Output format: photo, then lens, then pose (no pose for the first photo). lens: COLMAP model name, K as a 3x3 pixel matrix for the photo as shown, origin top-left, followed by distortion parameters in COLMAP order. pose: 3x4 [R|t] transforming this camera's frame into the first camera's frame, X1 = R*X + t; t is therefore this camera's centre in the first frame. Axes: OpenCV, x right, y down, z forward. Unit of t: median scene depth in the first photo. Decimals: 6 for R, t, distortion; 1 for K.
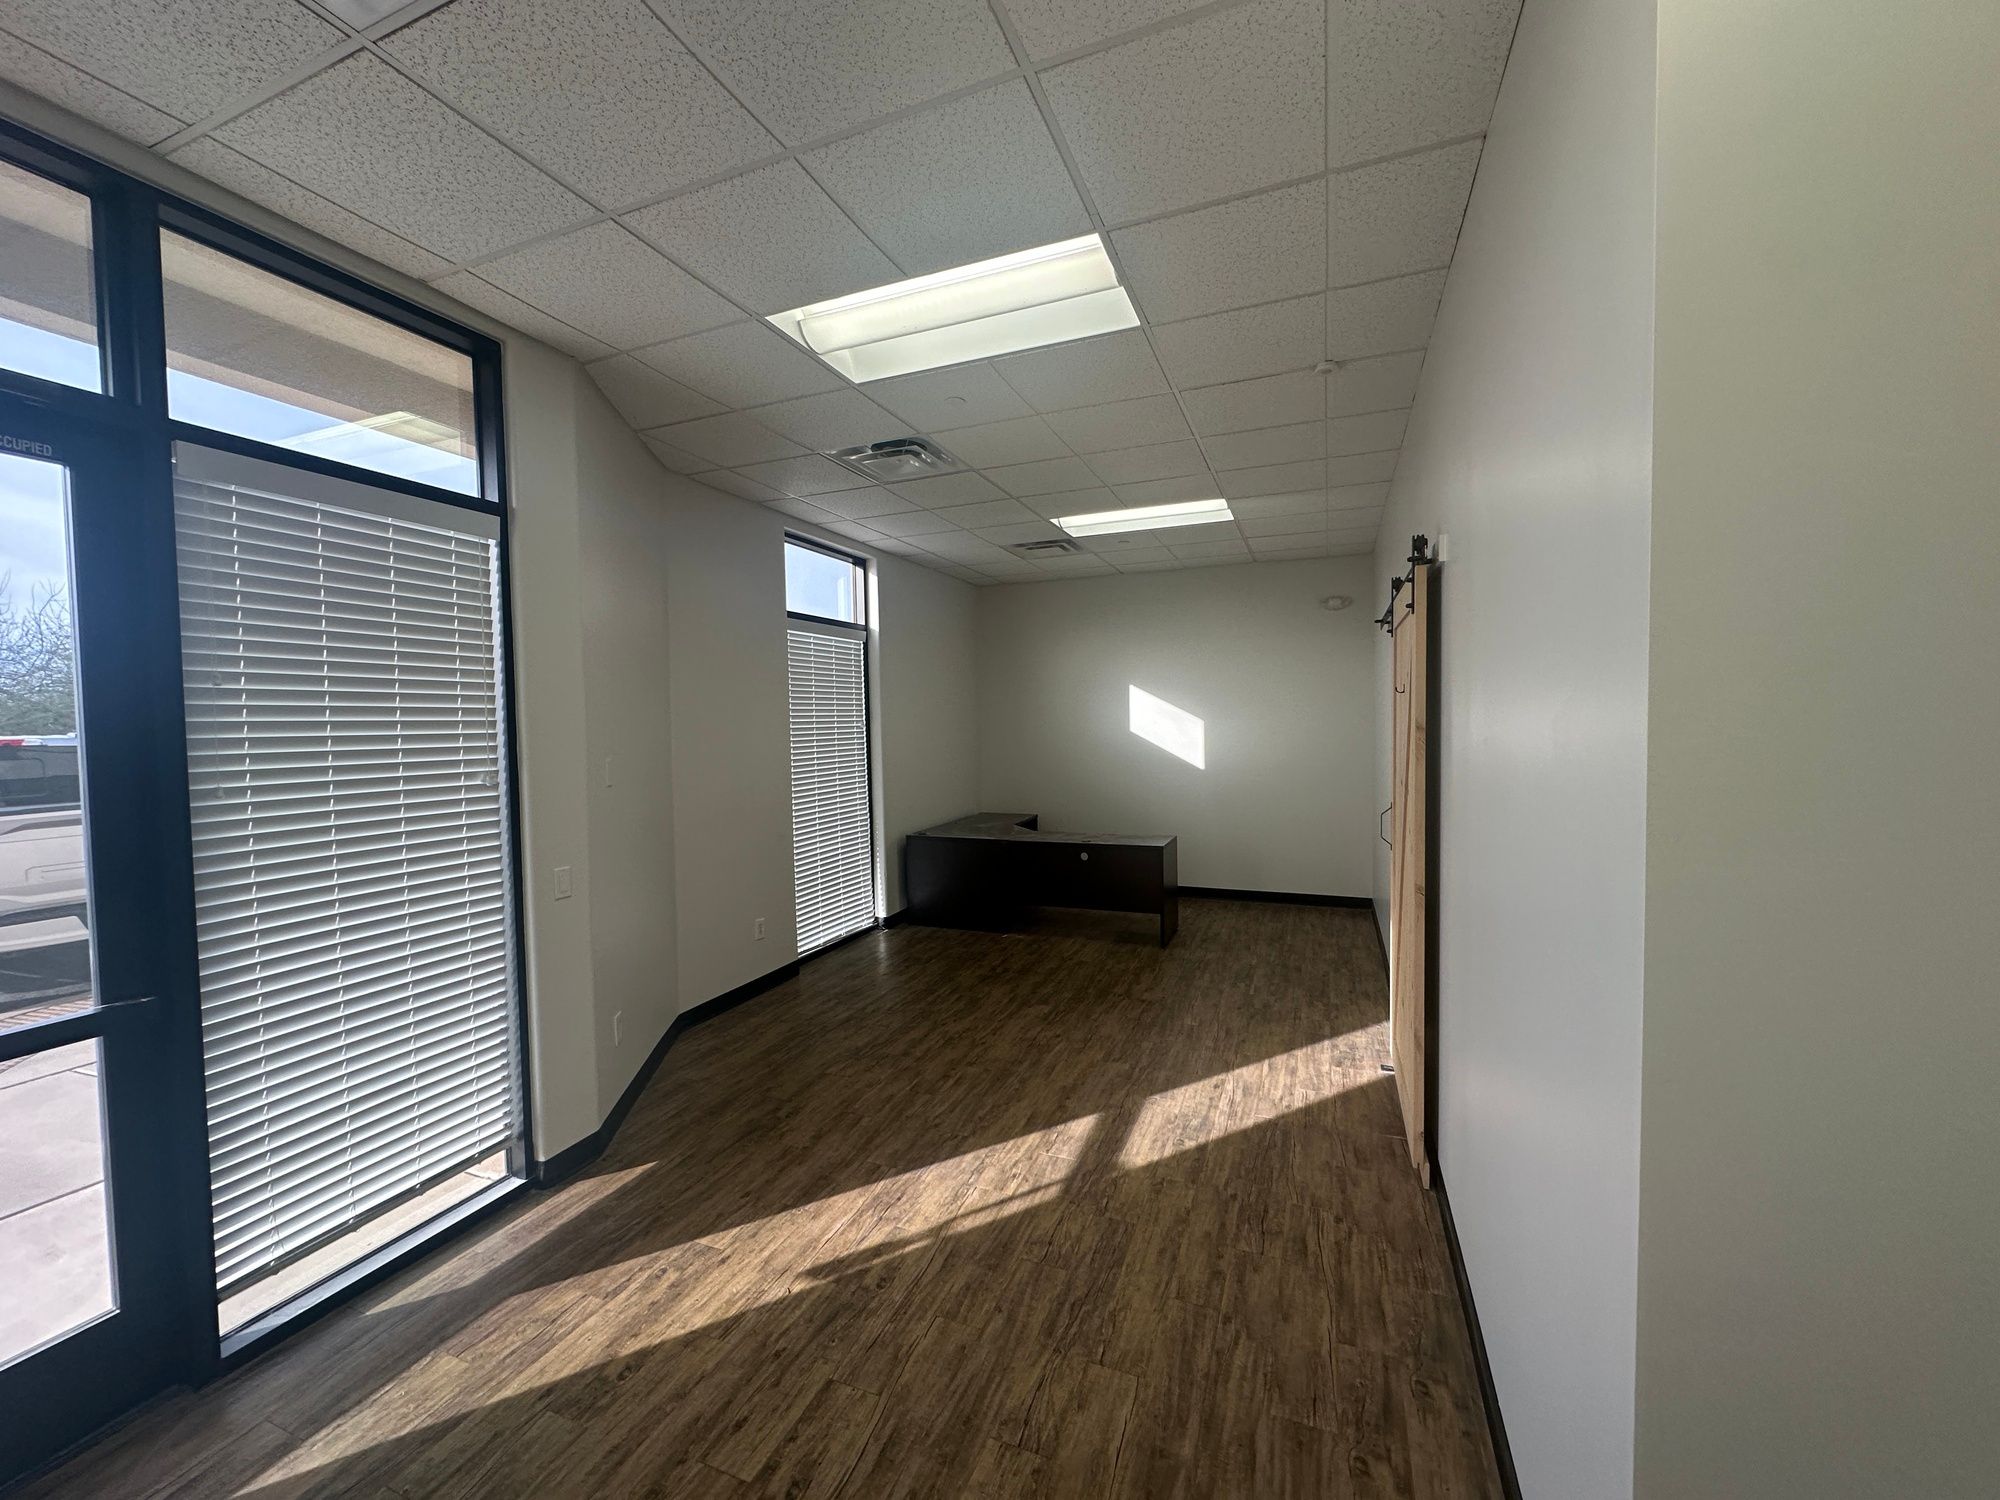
lens RADIAL K [[796.2, 0, 1003.4], [0, 796.2, 749.1], [0, 0, 1]] dist [-0.001586, 0.000266]
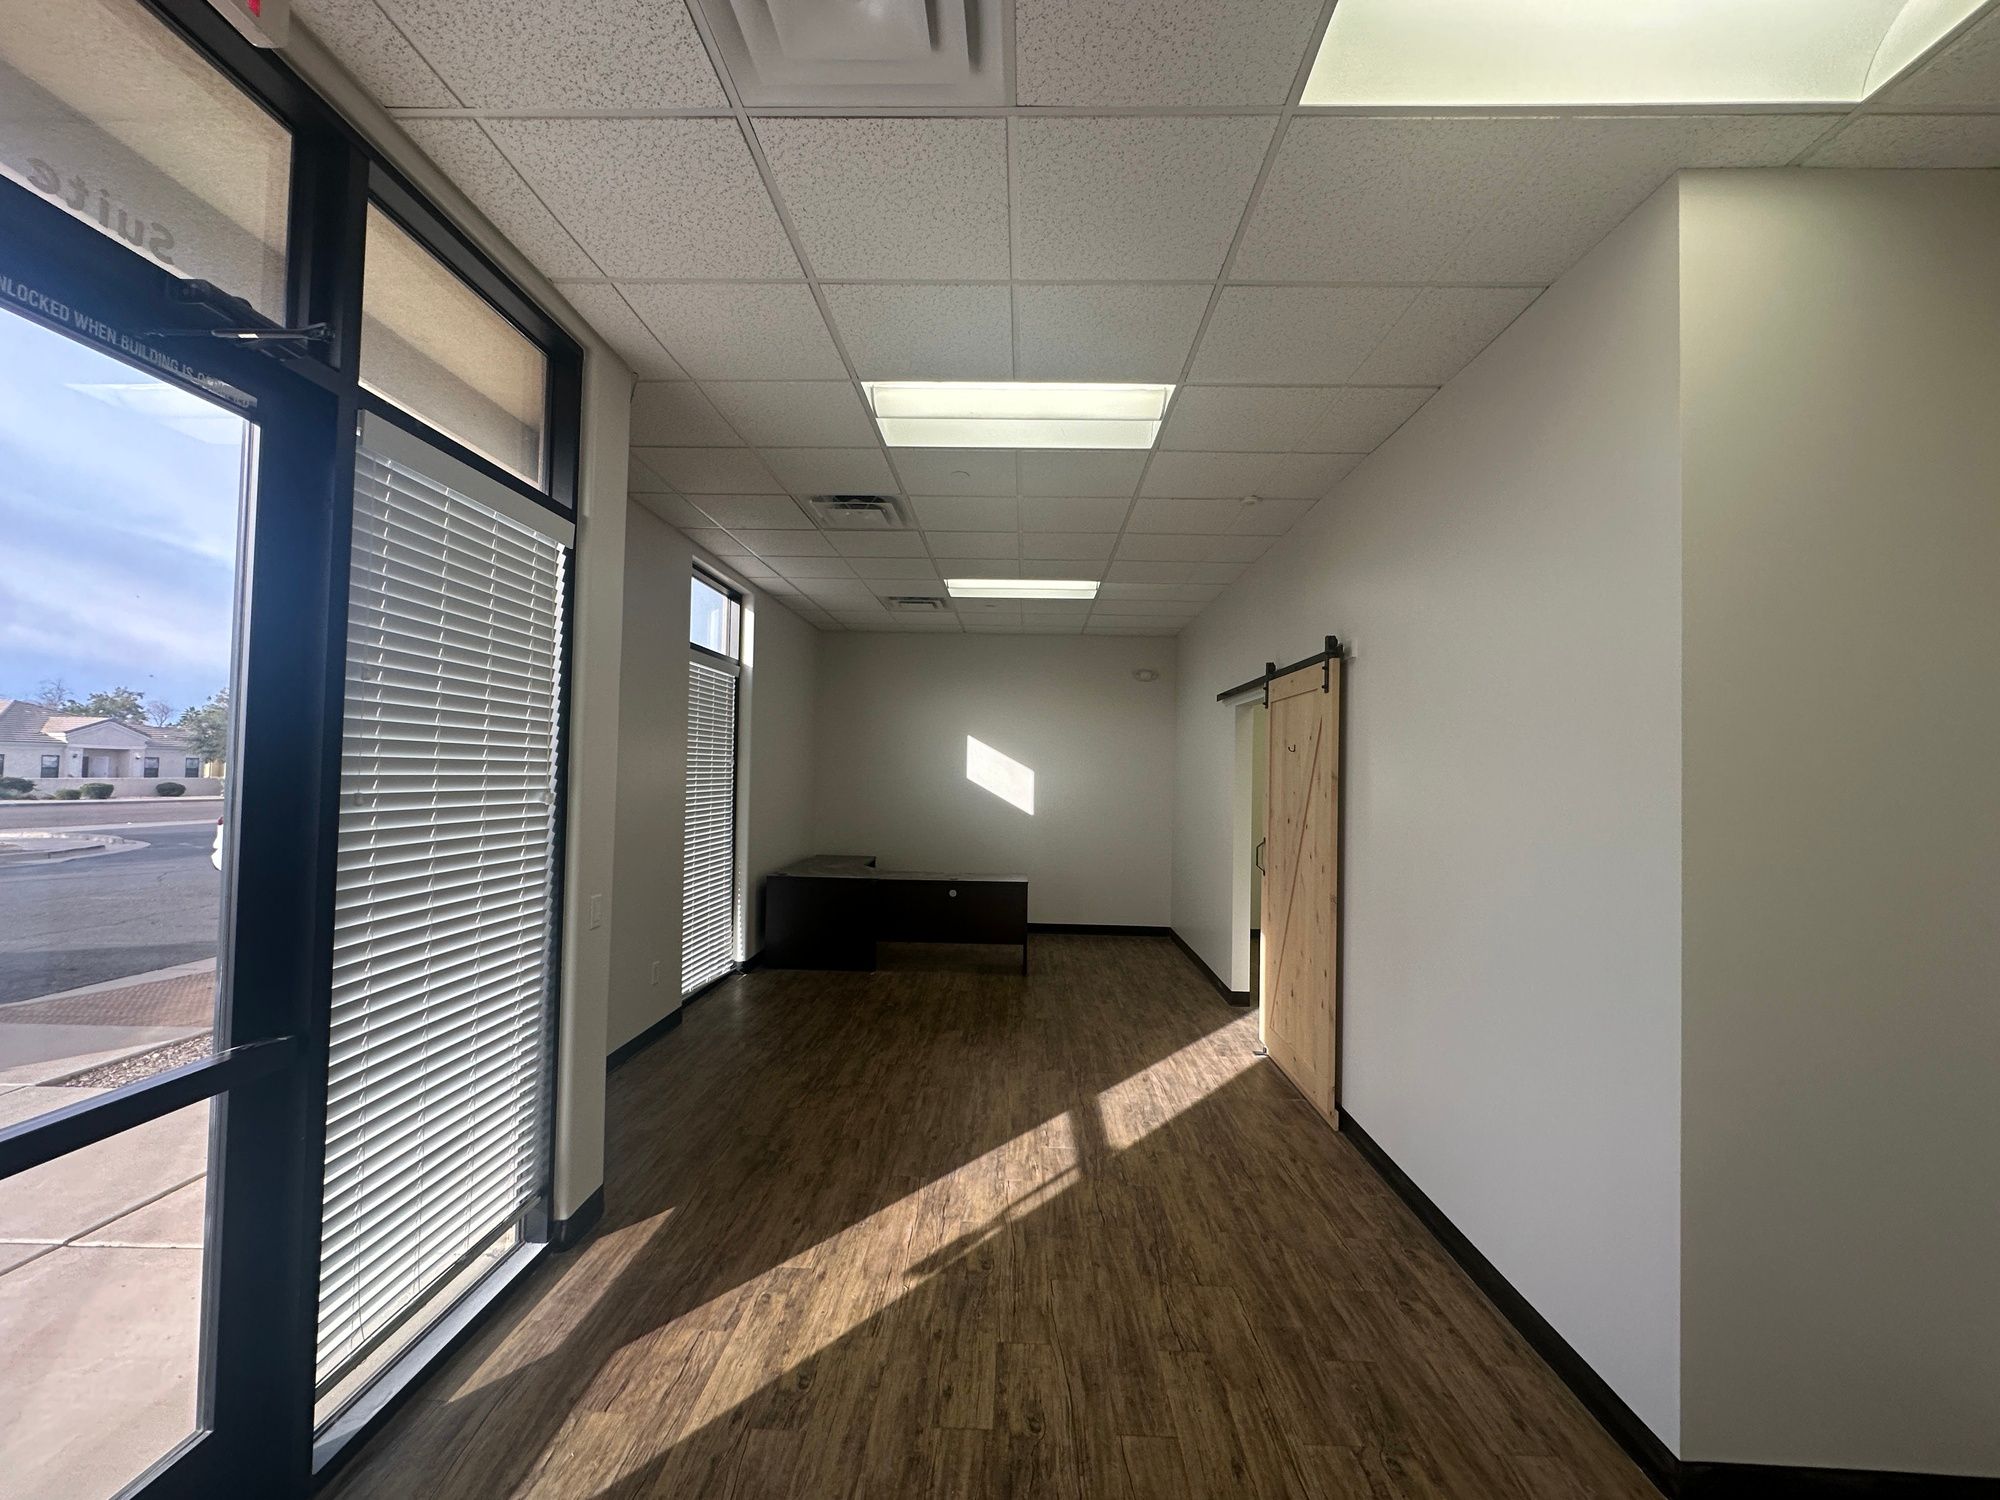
lens RADIAL K [[796.2, 0, 1003.4], [0, 796.2, 749.1], [0, 0, 1]] dist [-0.001586, 0.000266]
pose [[0.935568, 0.047260, 0.349969, -0.449751], [-0.024531, 0.997308, -0.069101, 0.029992], [-0.352293, 0.056064, 0.934209, -0.060189]]
